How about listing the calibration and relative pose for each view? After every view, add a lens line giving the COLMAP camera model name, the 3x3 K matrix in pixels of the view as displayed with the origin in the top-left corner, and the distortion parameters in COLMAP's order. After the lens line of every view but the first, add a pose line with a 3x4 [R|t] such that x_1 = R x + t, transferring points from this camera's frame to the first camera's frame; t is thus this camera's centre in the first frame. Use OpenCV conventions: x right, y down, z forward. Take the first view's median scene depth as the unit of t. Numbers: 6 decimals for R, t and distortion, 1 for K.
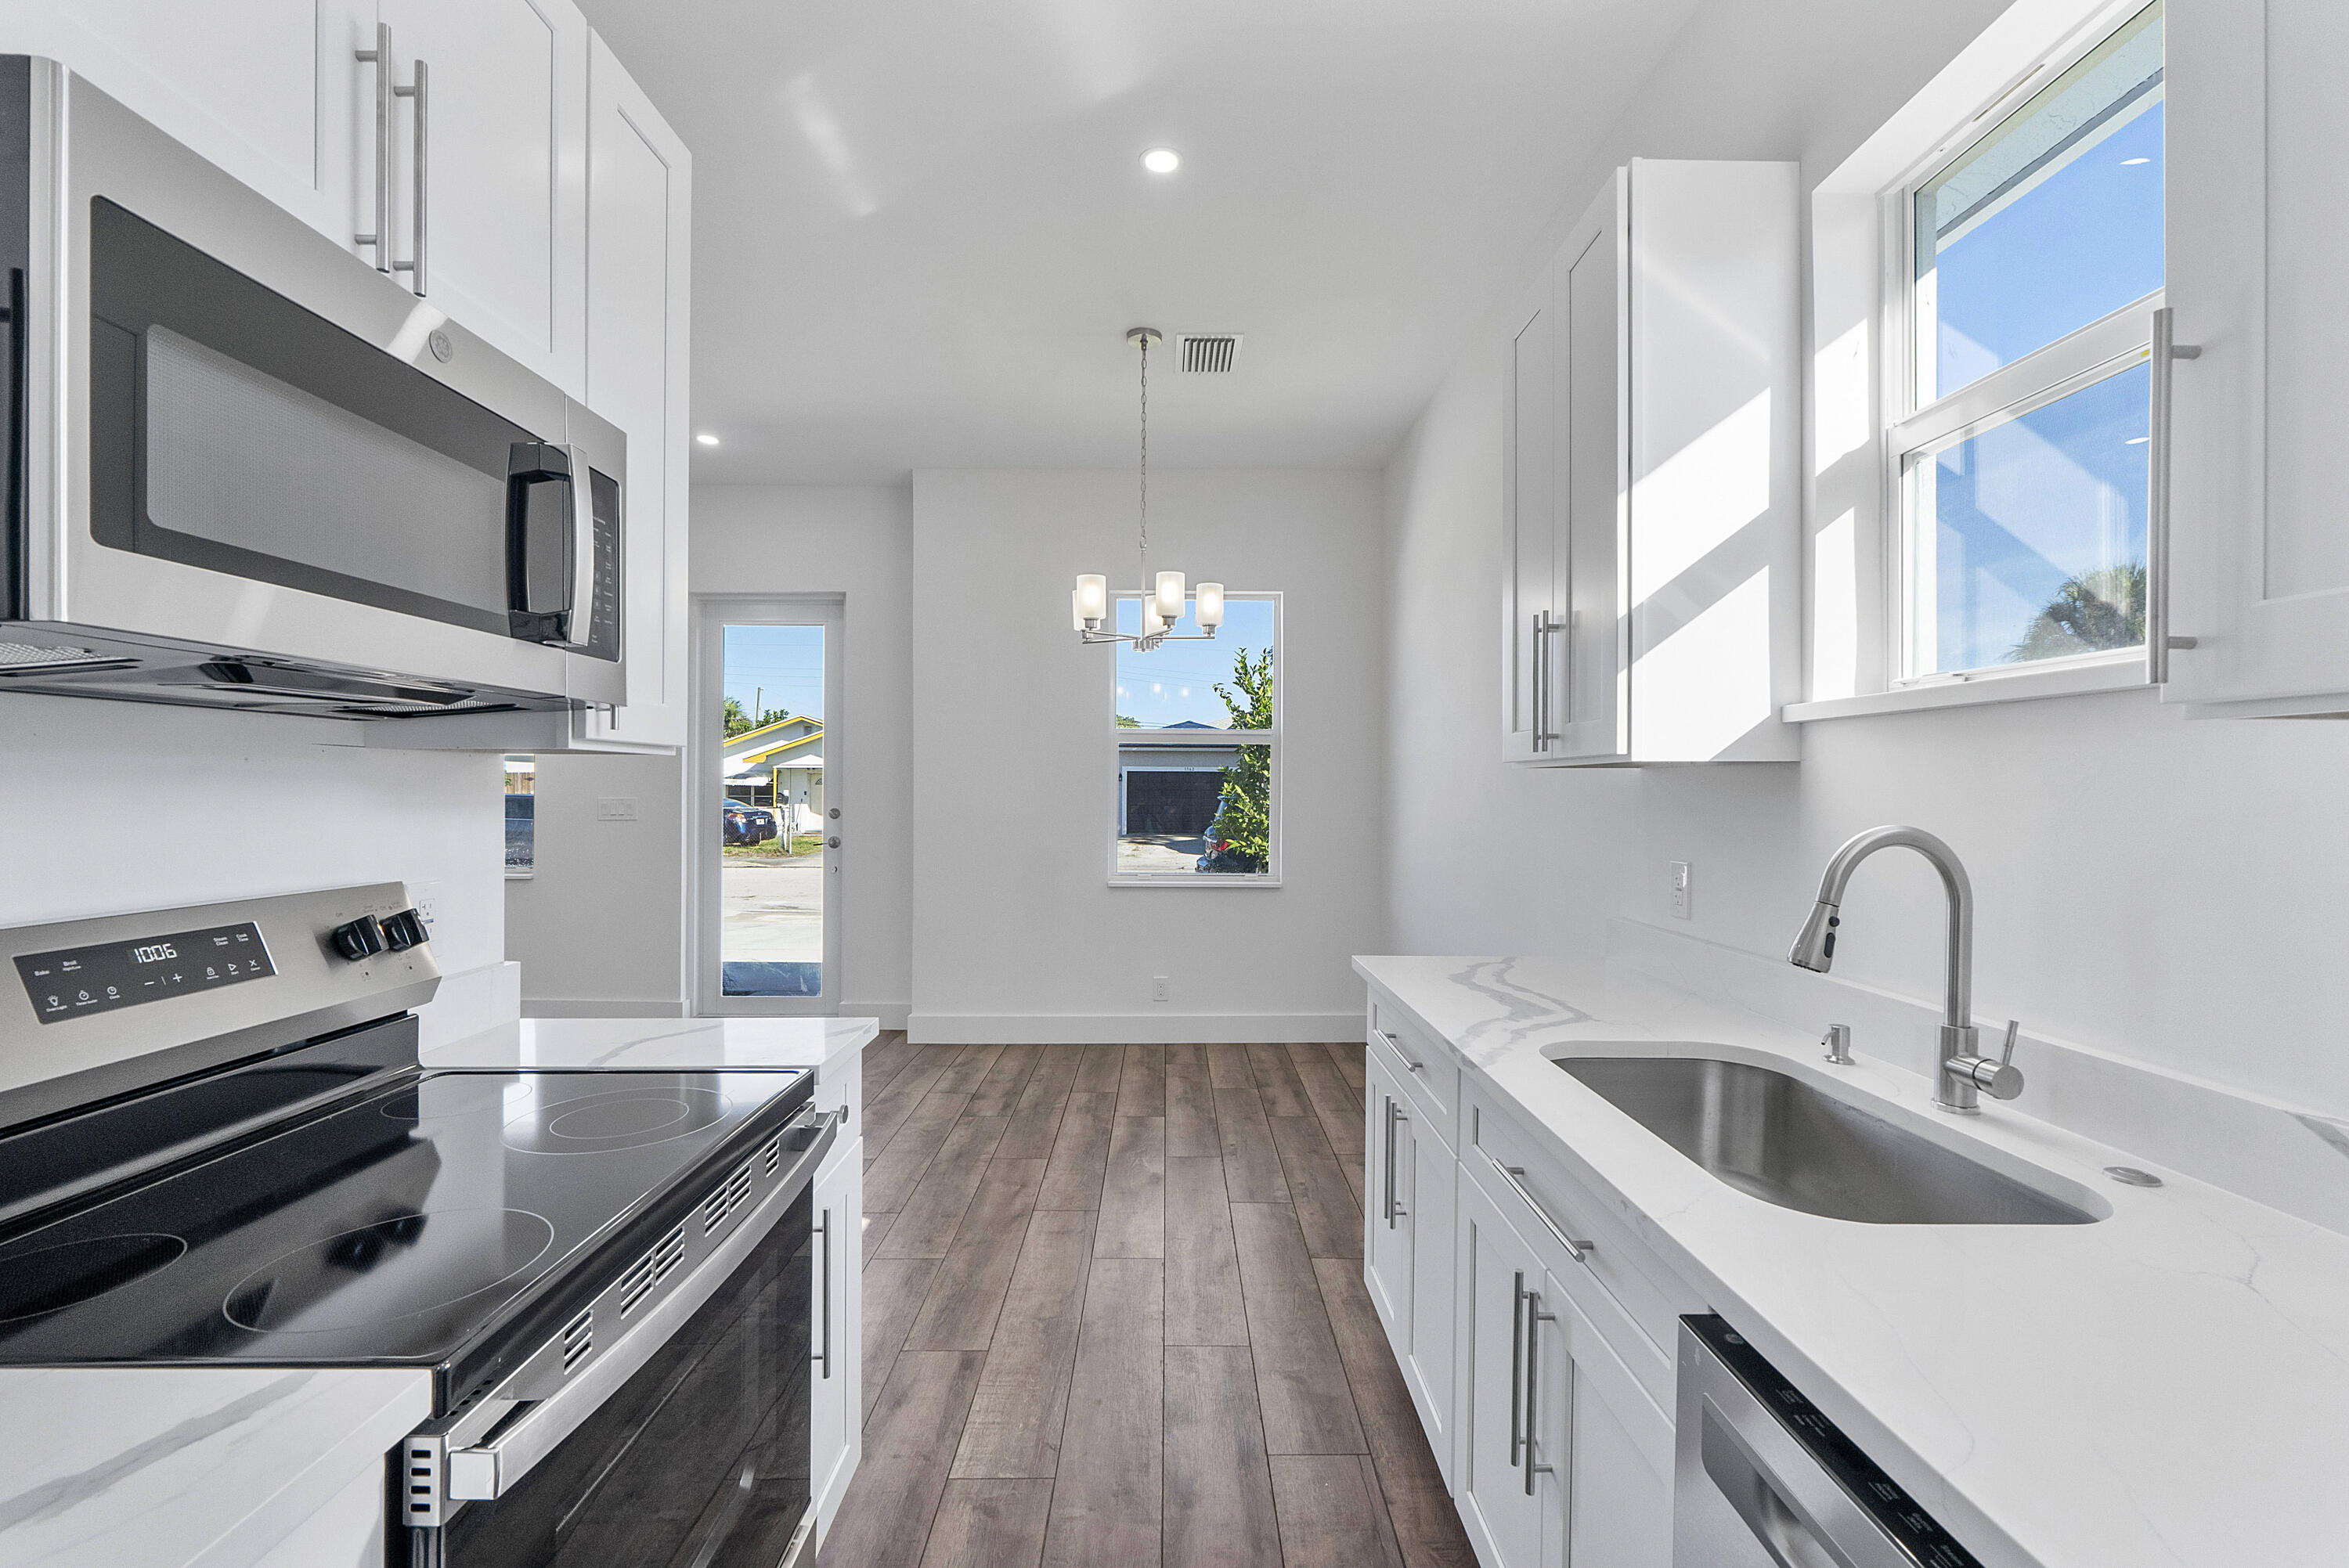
lens RADIAL K [[989.1, 0, 1181.9], [0, 989.1, 786.7], [0, 0, 1]] dist [0.001904, 0.000251]
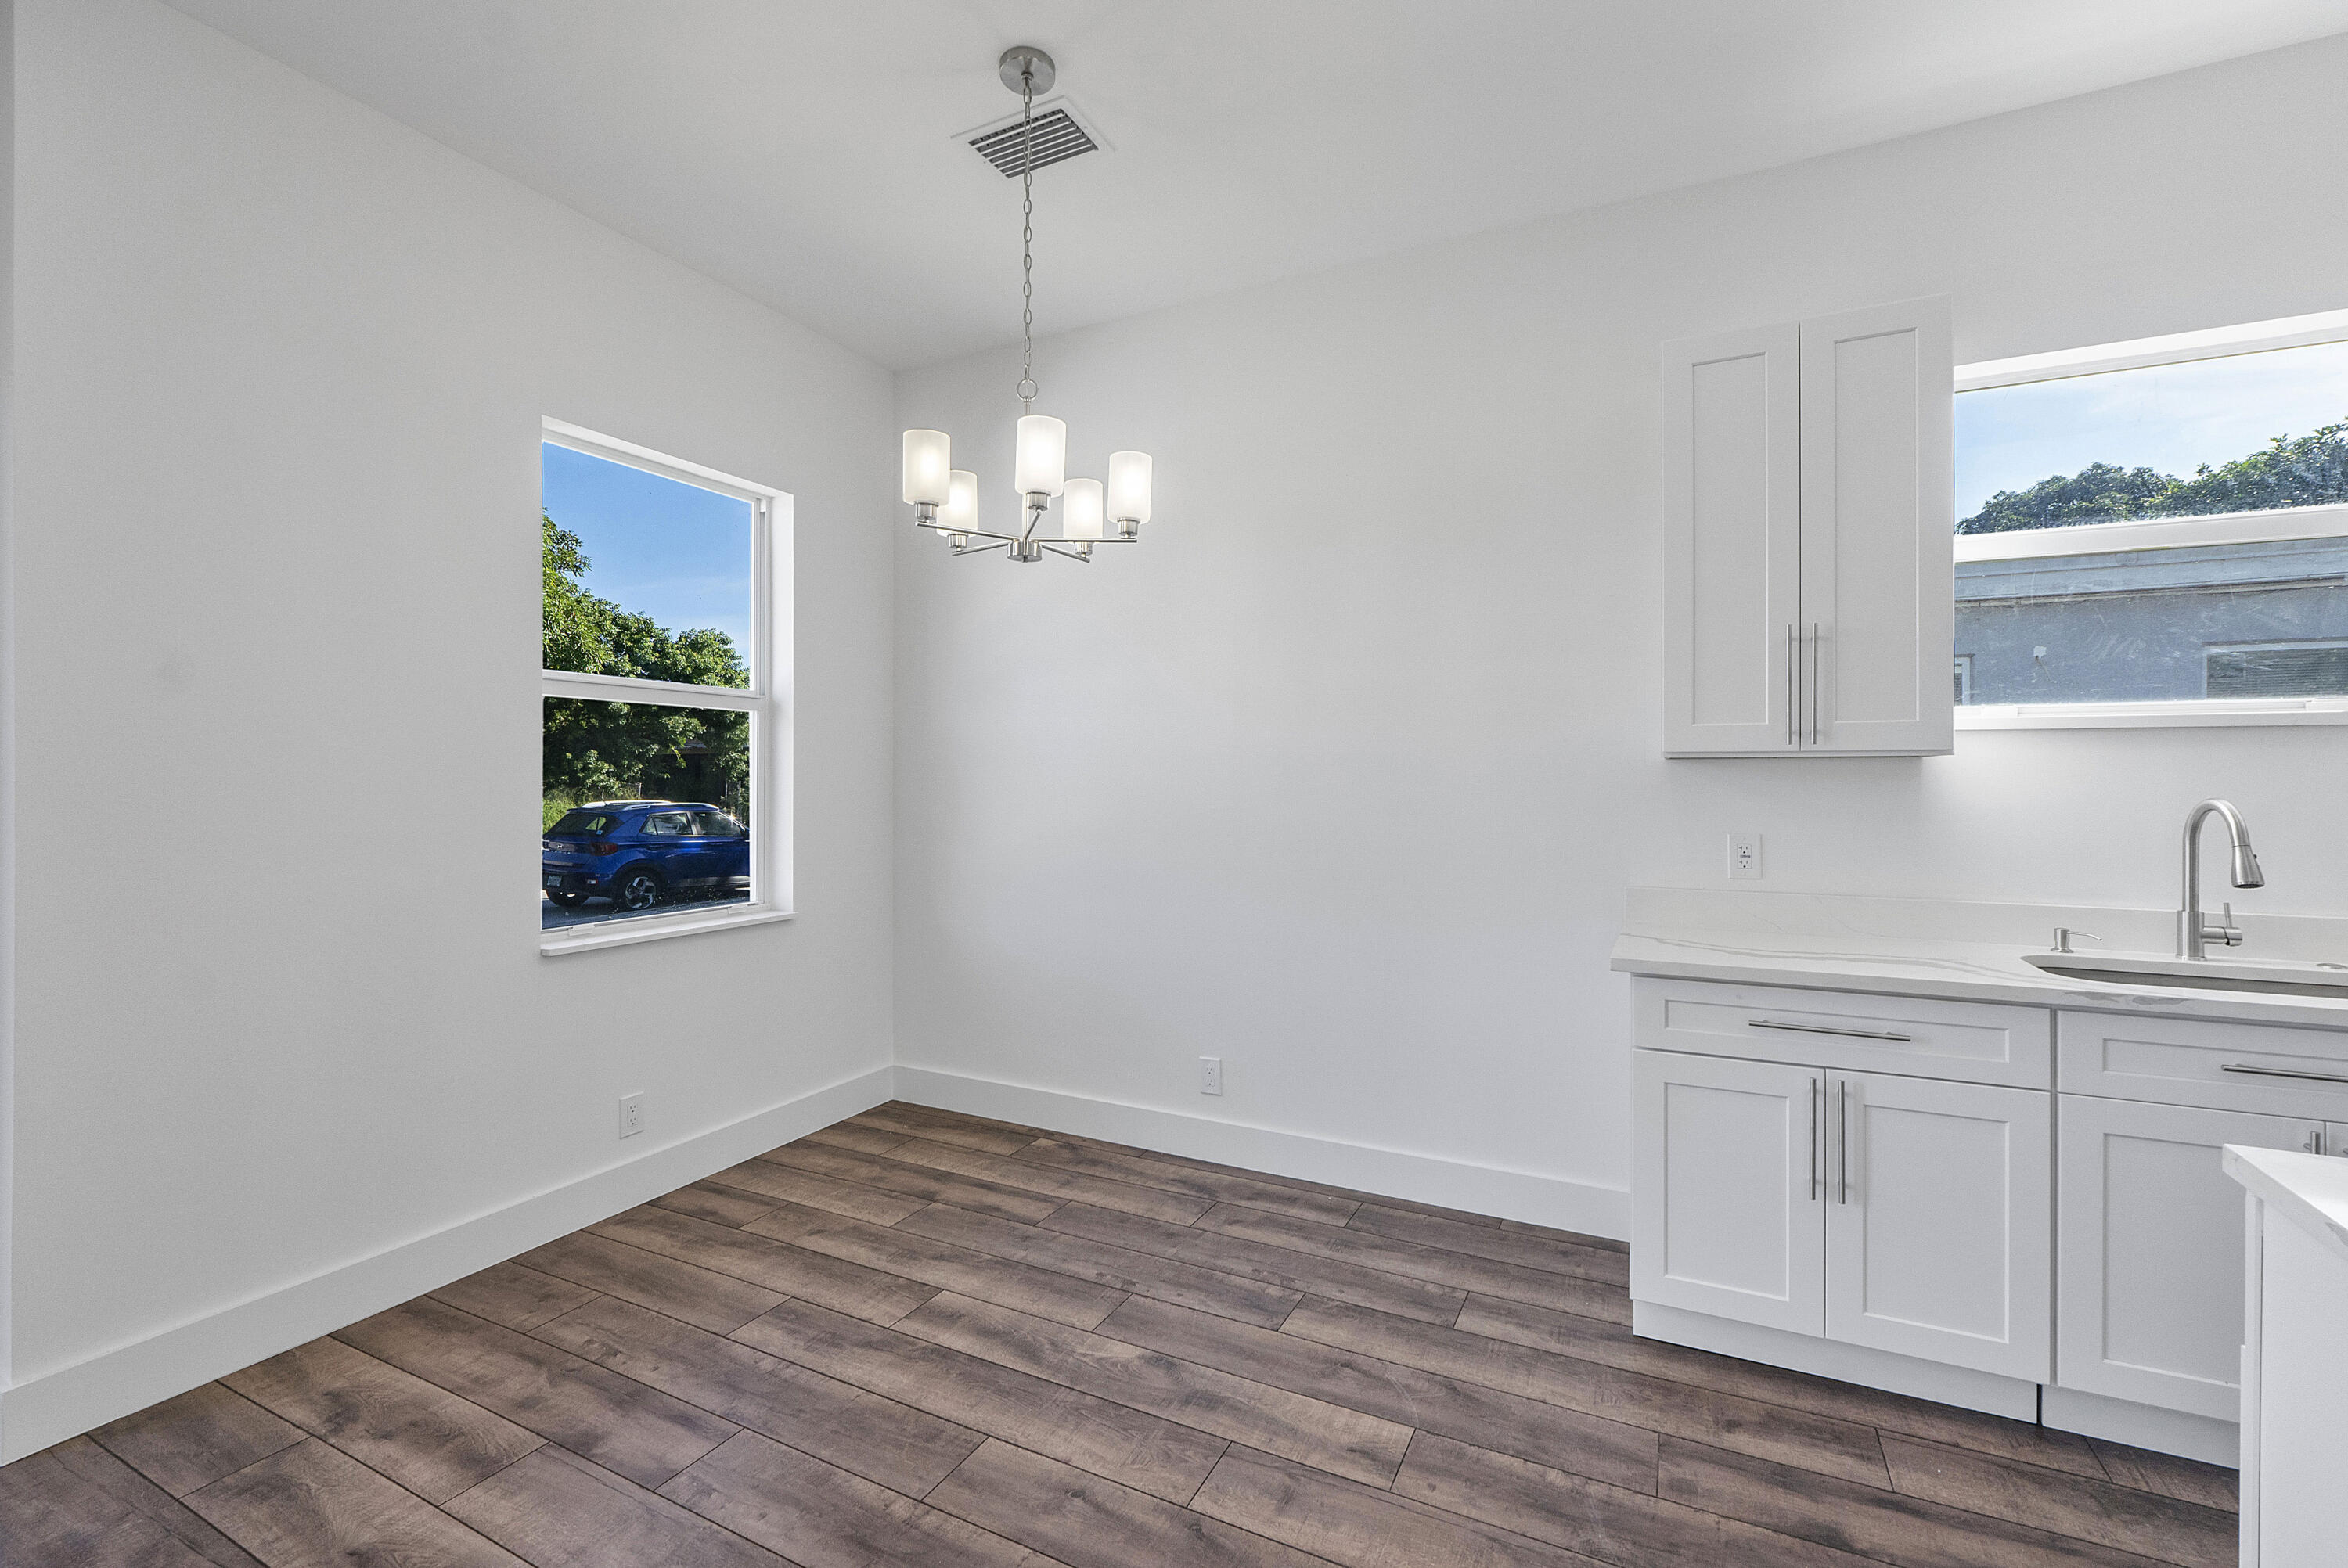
lens RADIAL K [[1001.8, 0, 1176.8], [0, 1001.8, 775.9], [0, 0, 1]] dist [-0.004510, -0.000278]
pose [[0.464349, -0.002832, 0.885648, -0.489230], [-0.004119, 0.999977, 0.005358, -0.001381], [-0.885643, -0.006136, 0.464327, 0.539152]]
